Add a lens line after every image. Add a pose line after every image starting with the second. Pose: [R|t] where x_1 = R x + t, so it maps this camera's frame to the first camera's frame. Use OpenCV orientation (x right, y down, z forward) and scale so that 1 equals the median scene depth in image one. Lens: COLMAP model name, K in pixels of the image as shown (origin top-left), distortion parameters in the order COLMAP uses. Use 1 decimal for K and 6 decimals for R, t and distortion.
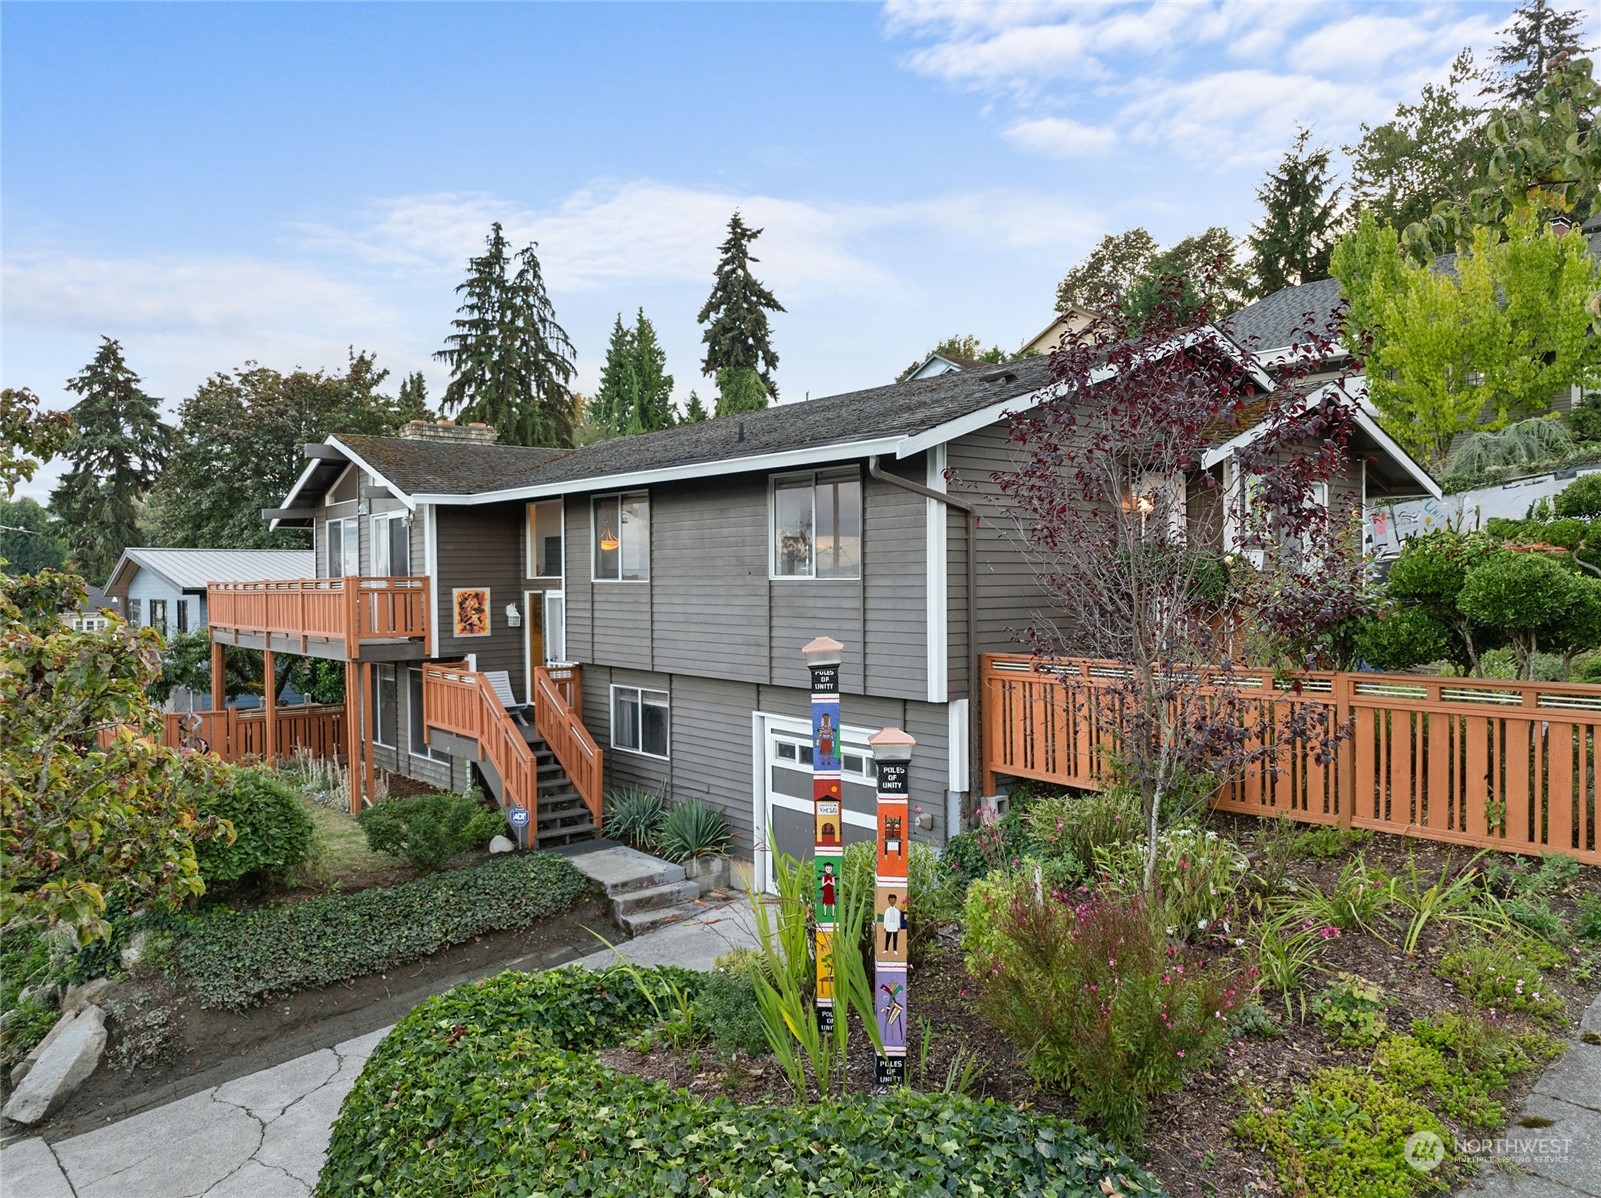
lens RADIAL K [[1123.3, 0, 800.5], [0, 1123.3, 599.0], [0, 0, 1]] dist [-0.047006, -0.006576]
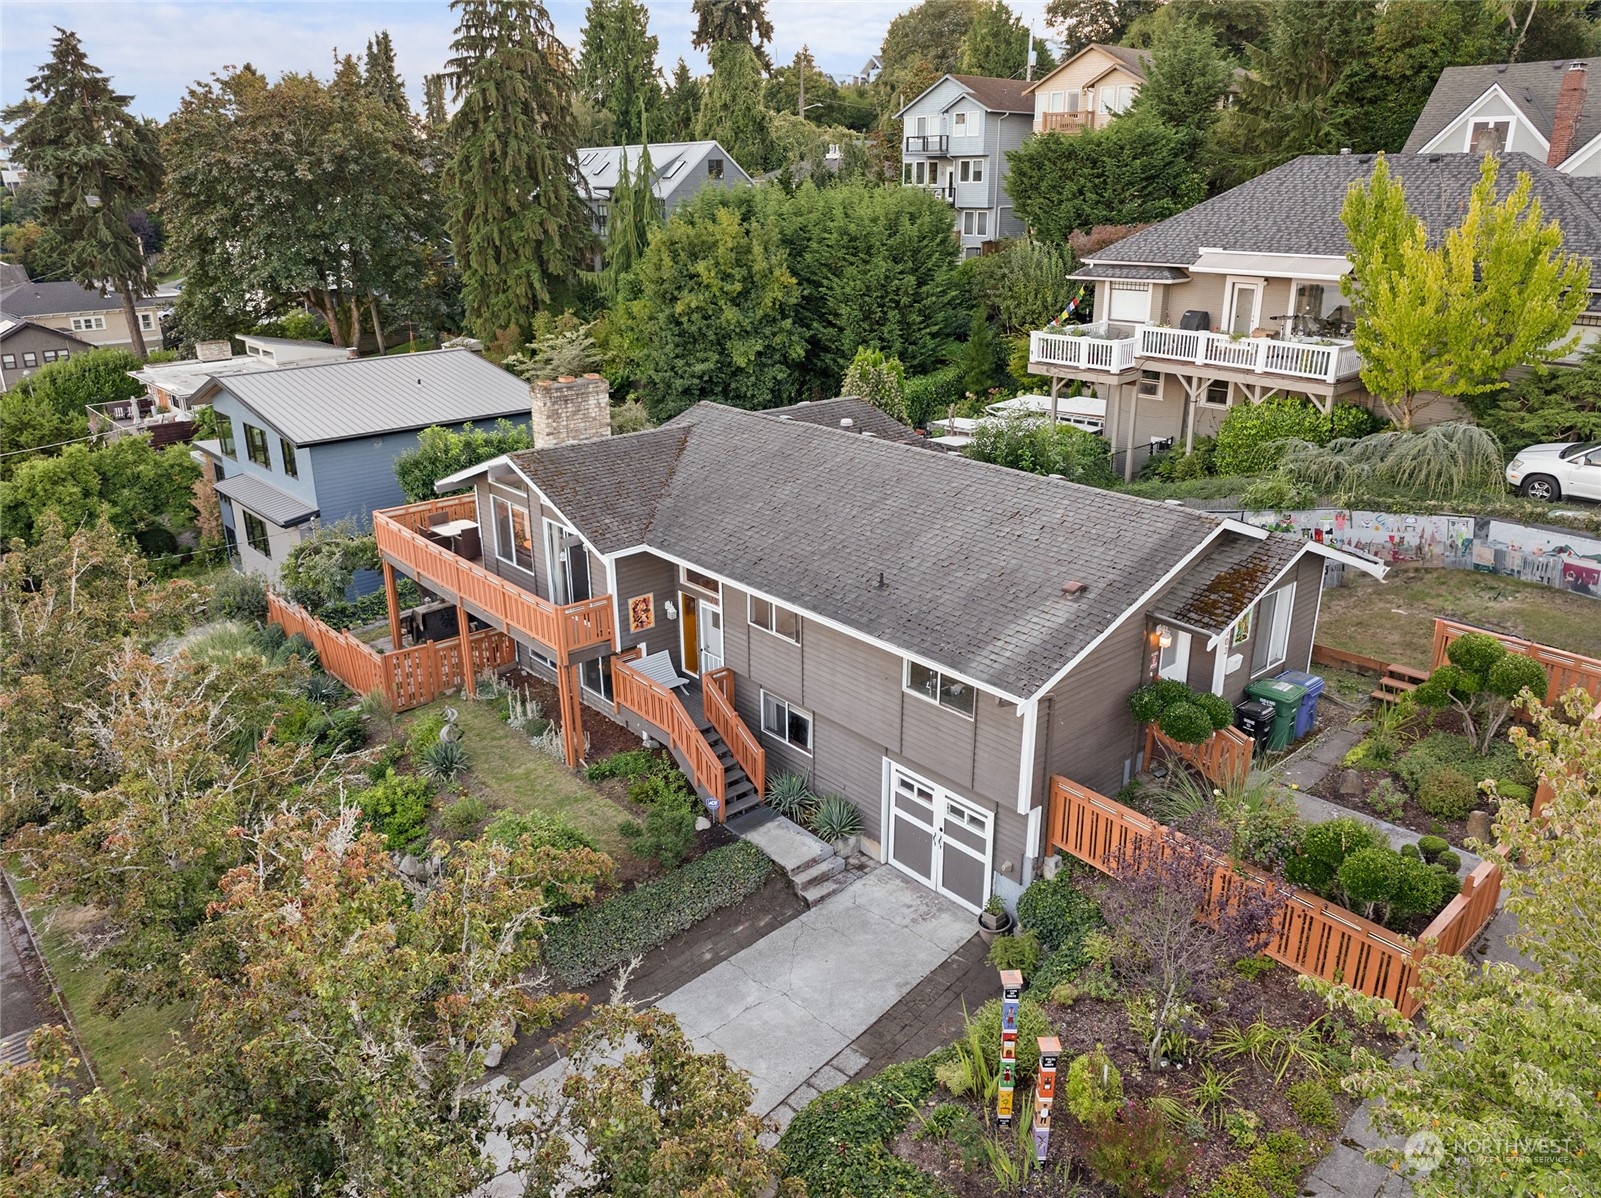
lens RADIAL K [[1112.4, 0, 800.5], [0, 1112.4, 599.0], [0, 0, 1]] dist [-0.051263, 0.018680]
pose [[0.999732, -0.004789, 0.022654, -0.135178], [-0.002848, 0.945526, 0.325533, -0.419821], [-0.022979, -0.325510, 0.945259, -0.222448]]
